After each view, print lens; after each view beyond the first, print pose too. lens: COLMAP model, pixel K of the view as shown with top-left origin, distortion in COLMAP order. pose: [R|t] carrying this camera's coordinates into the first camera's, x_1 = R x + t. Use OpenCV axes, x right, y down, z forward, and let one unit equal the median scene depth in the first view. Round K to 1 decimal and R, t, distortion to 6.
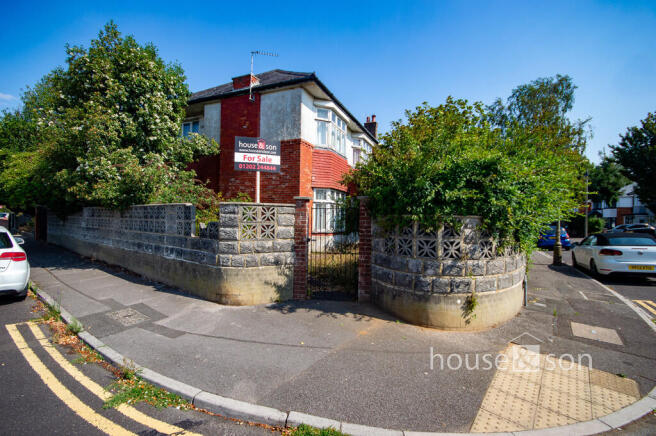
lens RADIAL K [[294.9, 0, 328.1], [0, 294.9, 216.9], [0, 0, 1]] dist [-0.011471, -0.002817]
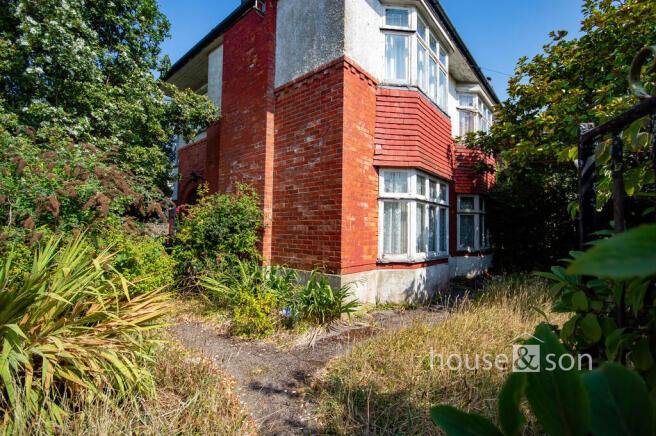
lens RADIAL K [[294.9, 0, 325.7], [0, 294.9, 221.8], [0, 0, 1]] dist [-0.011471, -0.002817]
pose [[0.949836, -0.012977, -0.312479, 0.017138], [0.004235, 0.999581, -0.028640, 0.002515], [0.312720, 0.025880, 0.949493, 0.514435]]
